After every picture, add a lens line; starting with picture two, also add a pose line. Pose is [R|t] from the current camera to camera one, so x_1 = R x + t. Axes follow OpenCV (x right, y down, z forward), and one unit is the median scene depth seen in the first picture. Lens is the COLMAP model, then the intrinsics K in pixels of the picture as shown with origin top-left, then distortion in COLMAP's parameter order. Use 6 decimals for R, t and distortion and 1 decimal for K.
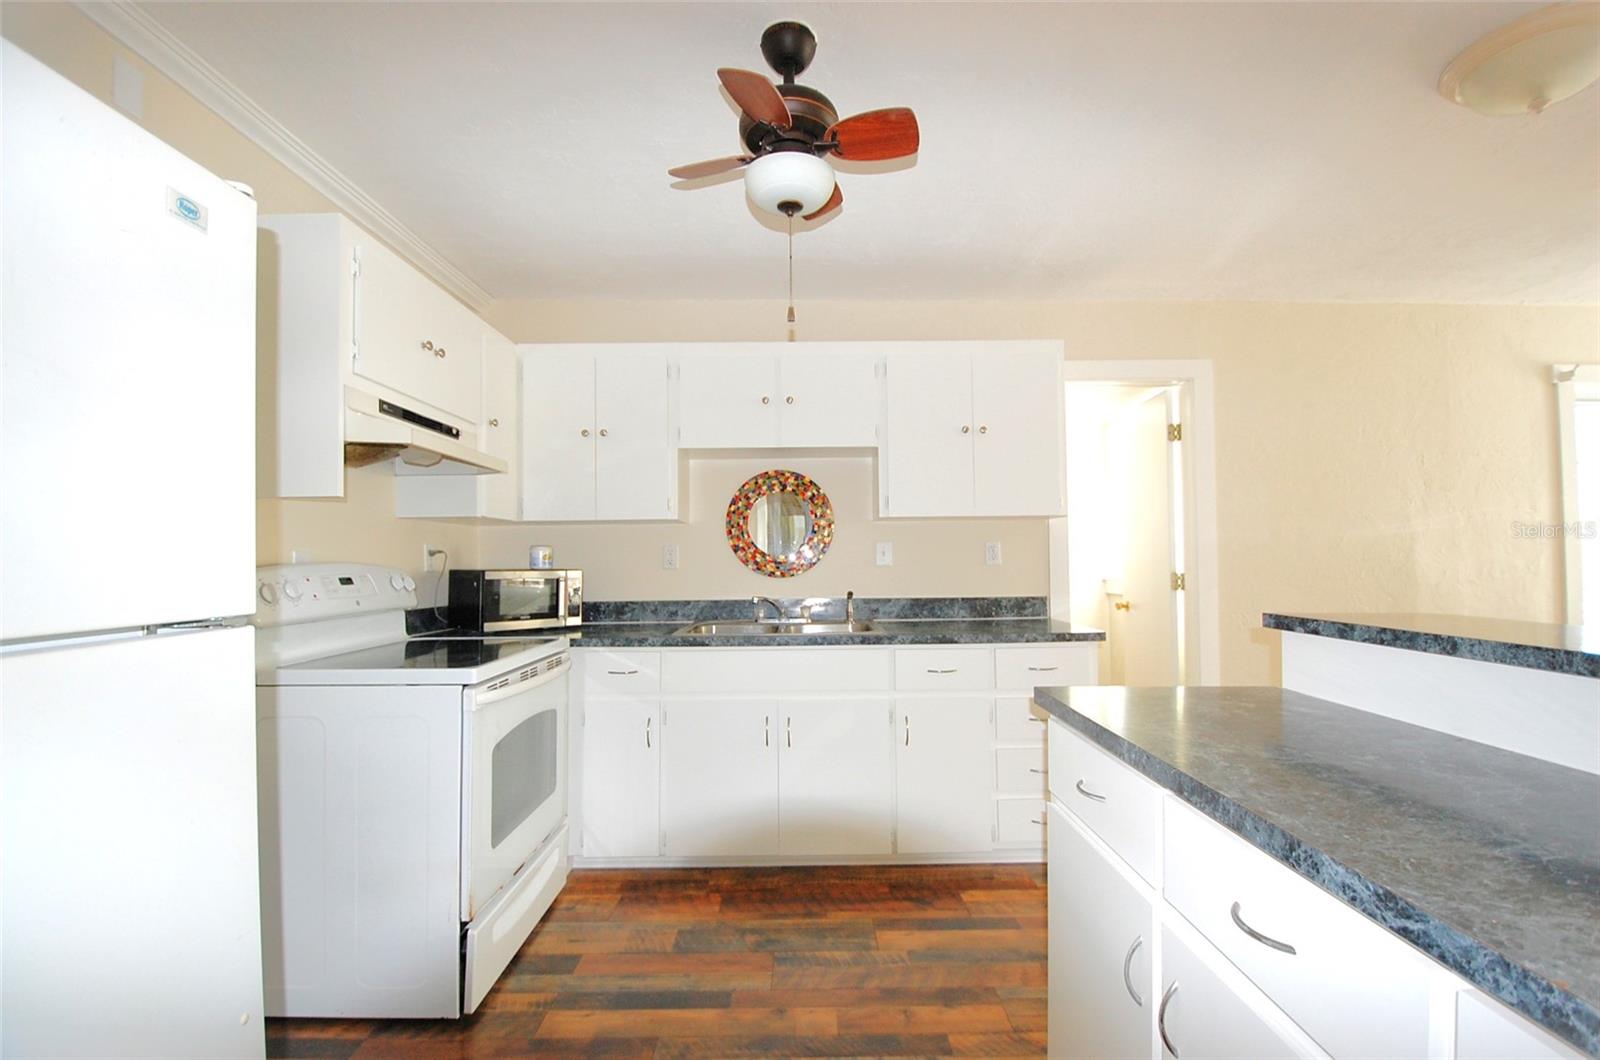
lens RADIAL K [[702.0, 0, 807.7], [0, 702.0, 544.4], [0, 0, 1]] dist [-0.011876, -0.001924]
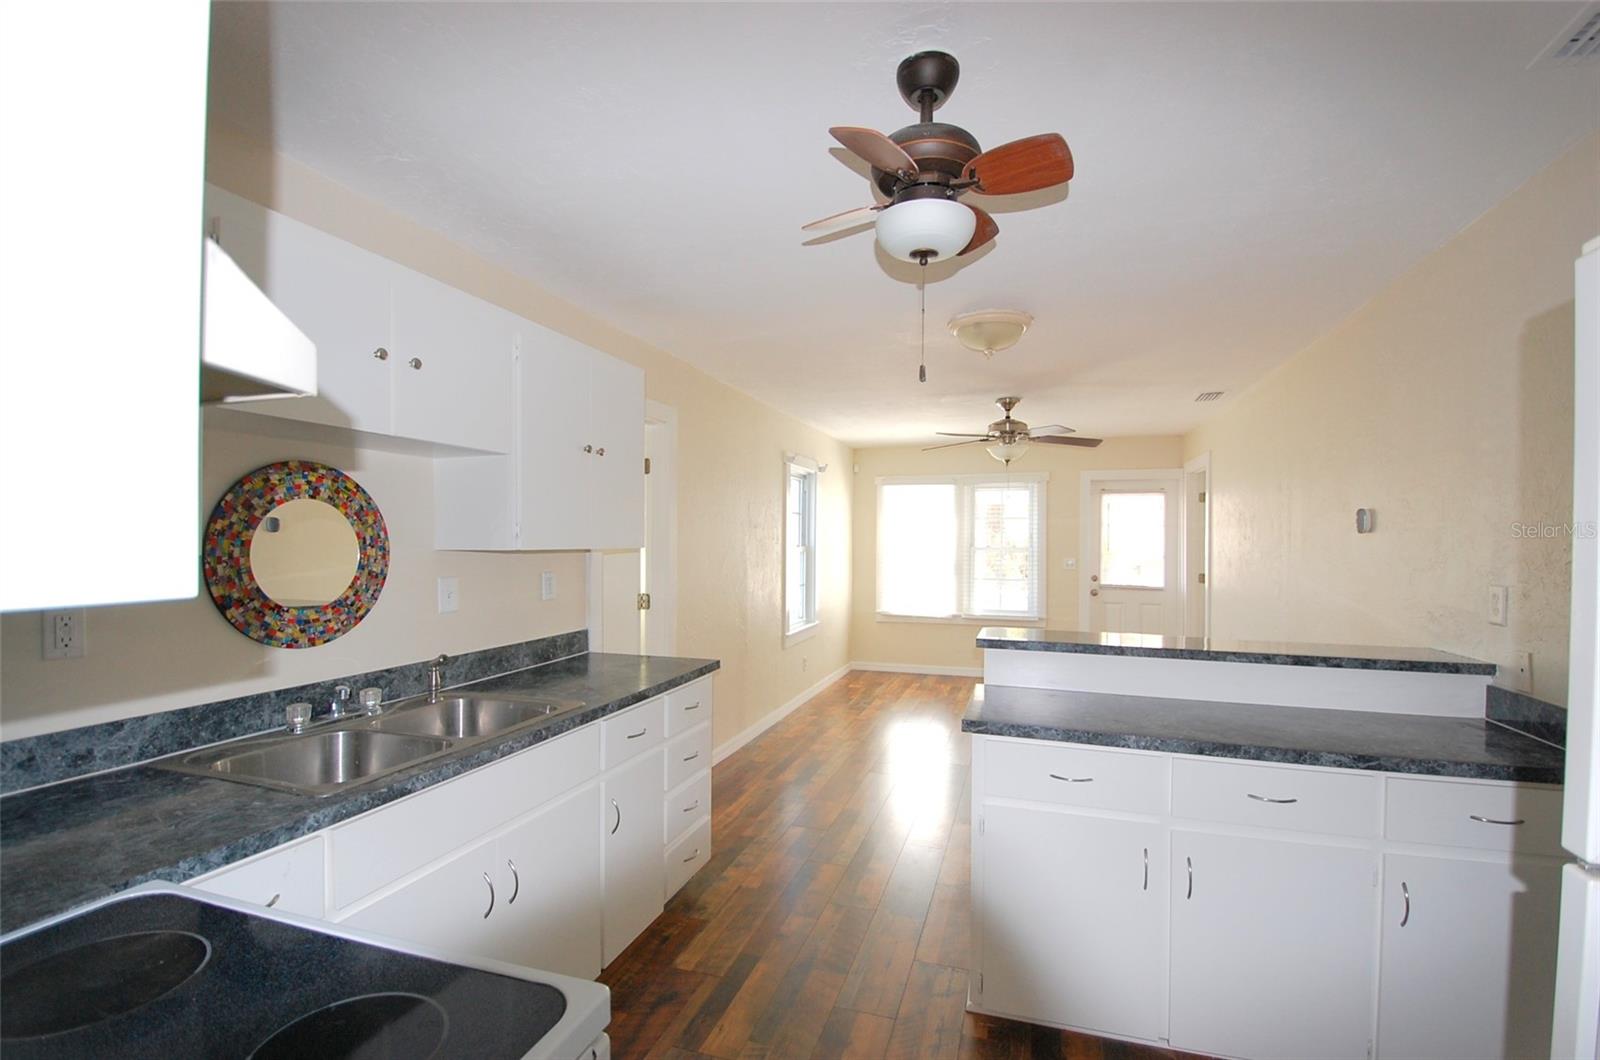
lens RADIAL K [[702.0, 0, 829.1], [0, 702.0, 550.3], [0, 0, 1]] dist [-0.011876, -0.001924]
pose [[0.307270, -0.000894, 0.951622, -0.456905], [-0.029305, 0.999516, 0.010401, -0.051503], [-0.951171, -0.031083, 0.307095, 0.413193]]
